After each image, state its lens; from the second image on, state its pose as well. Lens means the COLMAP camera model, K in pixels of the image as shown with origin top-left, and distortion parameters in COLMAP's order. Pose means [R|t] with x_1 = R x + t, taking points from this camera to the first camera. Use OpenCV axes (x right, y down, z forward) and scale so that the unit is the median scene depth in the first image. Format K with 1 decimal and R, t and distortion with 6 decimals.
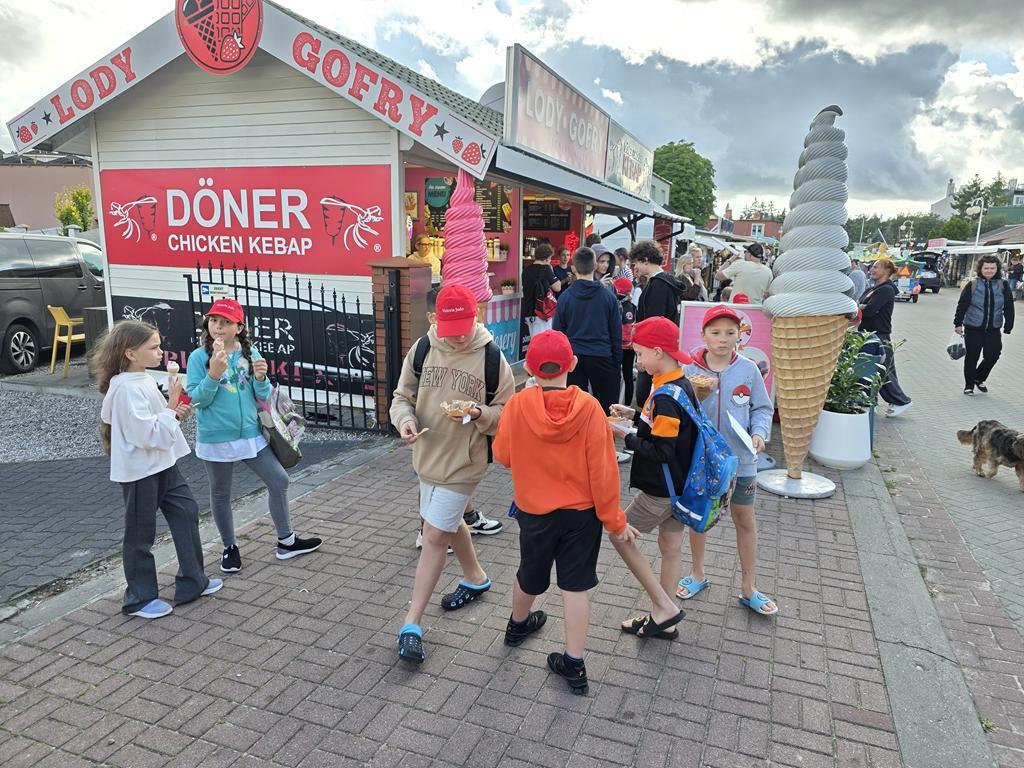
lens RADIAL K [[706.7, 0, 533.2], [0, 706.7, 392.7], [0, 0, 1]] dist [0.086777, -0.102021]
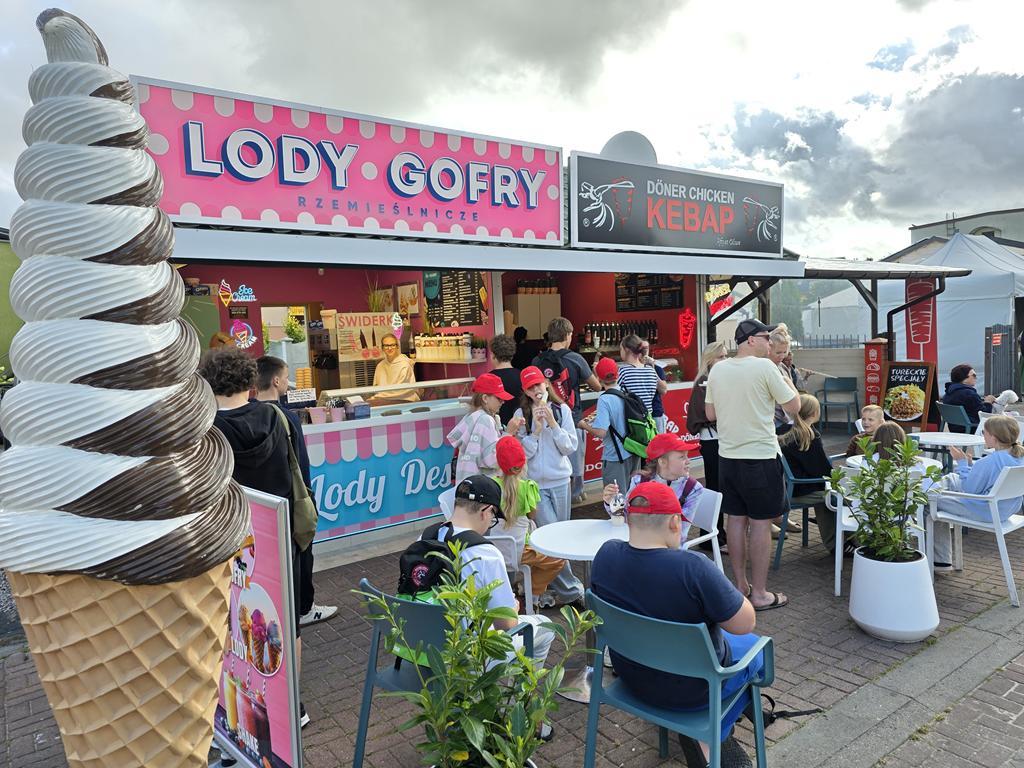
lens RADIAL K [[676.8, 0, 539.9], [0, 676.8, 379.8], [0, 0, 1]] dist [0.046525, -0.027123]
pose [[0.839841, -0.021268, -0.542415, 0.305447], [-0.043922, 0.993293, -0.106953, -0.073038], [0.541052, 0.113647, 0.833275, 0.343395]]
